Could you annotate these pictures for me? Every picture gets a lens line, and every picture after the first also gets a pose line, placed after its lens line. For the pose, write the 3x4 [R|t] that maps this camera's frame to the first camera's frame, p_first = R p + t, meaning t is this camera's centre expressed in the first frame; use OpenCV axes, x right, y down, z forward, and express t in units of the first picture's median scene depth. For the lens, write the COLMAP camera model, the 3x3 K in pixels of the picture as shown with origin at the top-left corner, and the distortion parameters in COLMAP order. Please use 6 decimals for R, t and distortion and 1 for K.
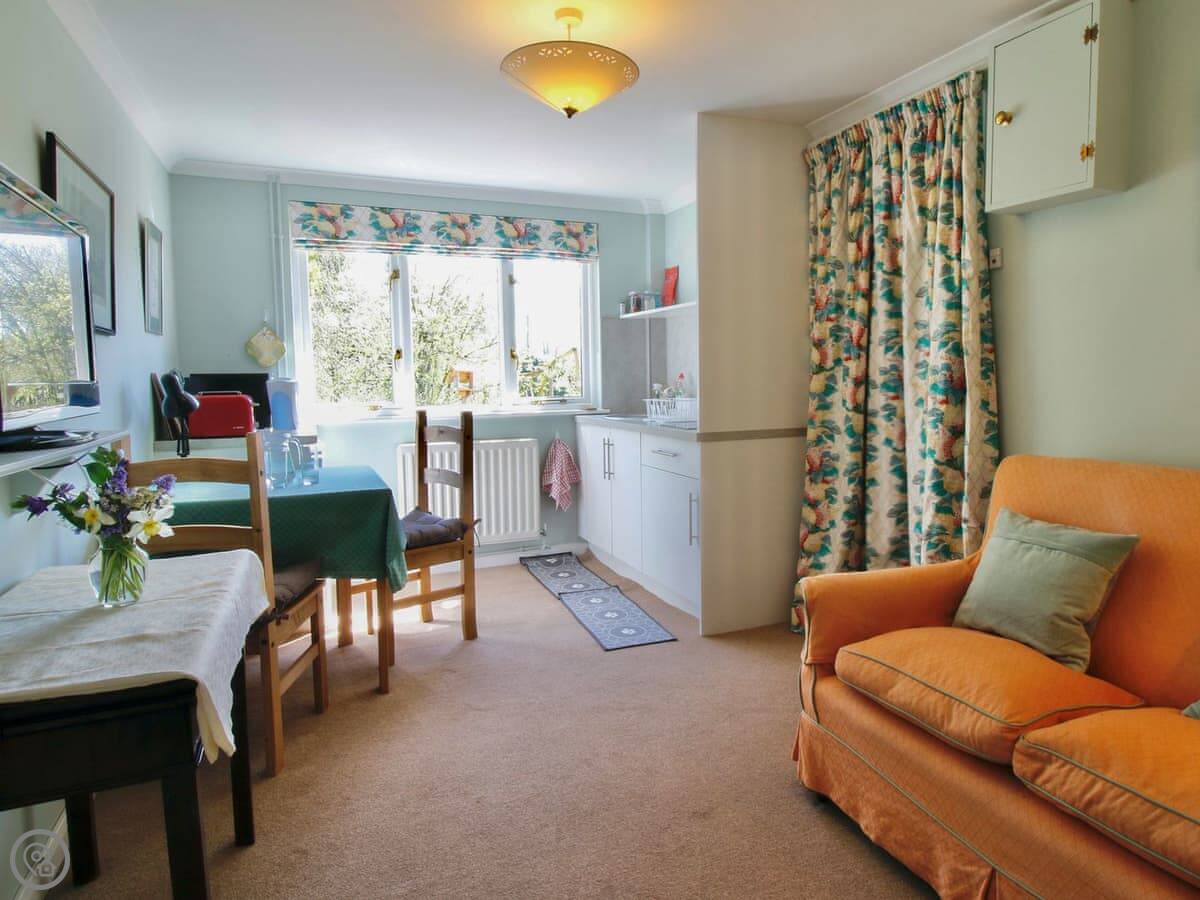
lens RADIAL K [[677.9, 0, 603.3], [0, 677.9, 444.7], [0, 0, 1]] dist [-0.025268, -0.001882]
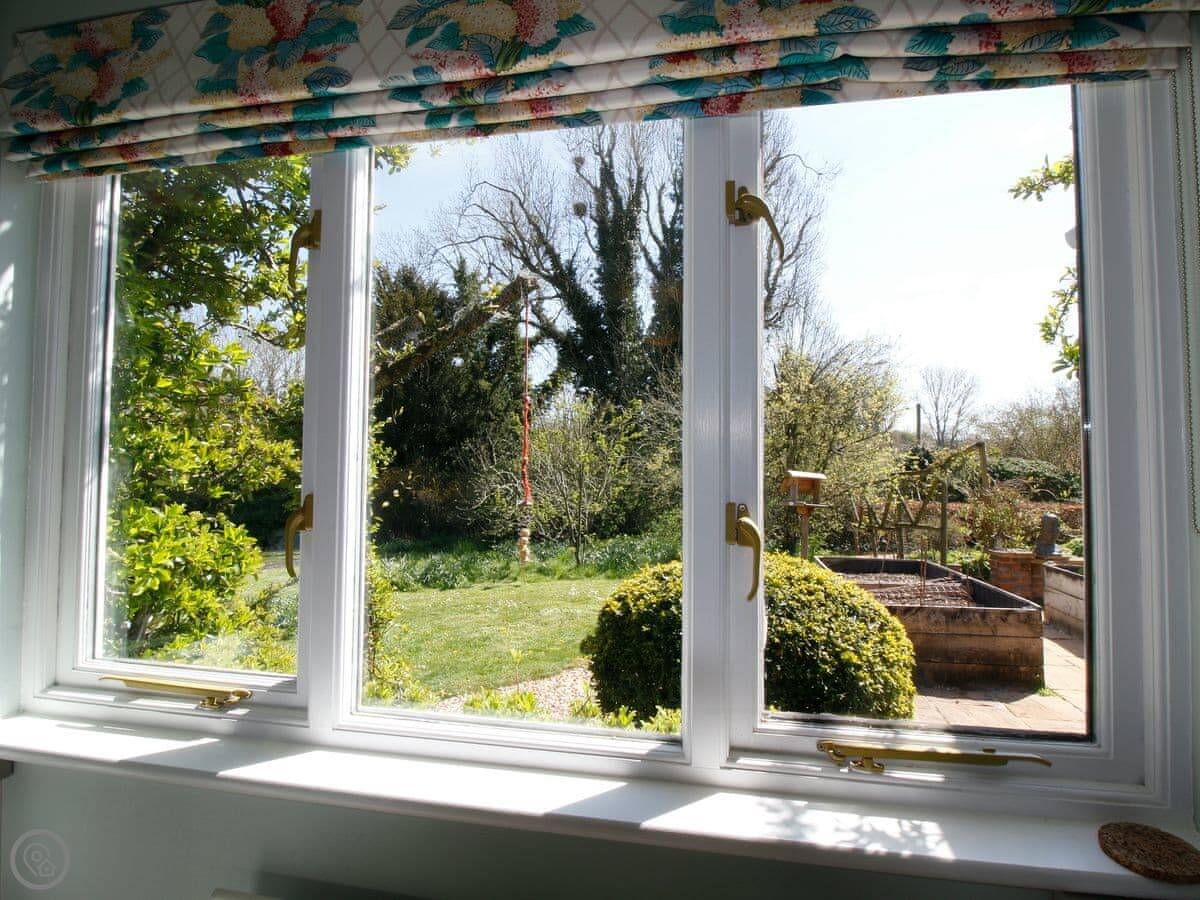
lens RADIAL K [[677.9, 0, 603.3], [0, 677.9, 444.7], [0, 0, 1]] dist [-0.025268, -0.001882]
pose [[0.854206, 0.000352, -0.519935, -0.057932], [-0.070105, 0.990946, -0.114505, -0.137419], [0.515187, 0.134261, 0.846497, 0.824207]]
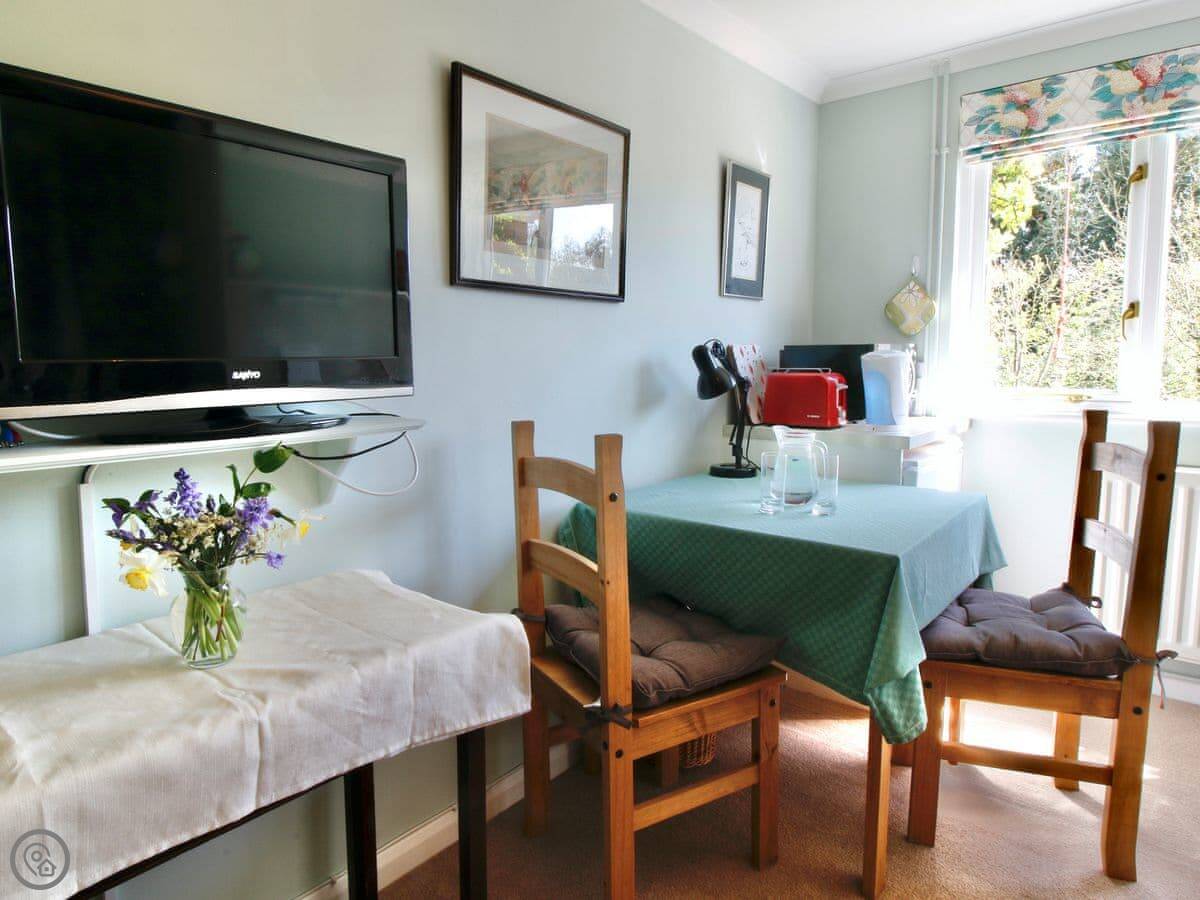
lens RADIAL K [[720.3, 0, 565.6], [0, 720.3, 434.3], [0, 0, 1]] dist [-0.007371, -0.007365]
pose [[0.444511, 0.100418, -0.890127, 0.041064], [-0.083027, 0.994038, 0.070679, -0.029650], [0.891917, 0.042487, 0.450198, 0.286061]]
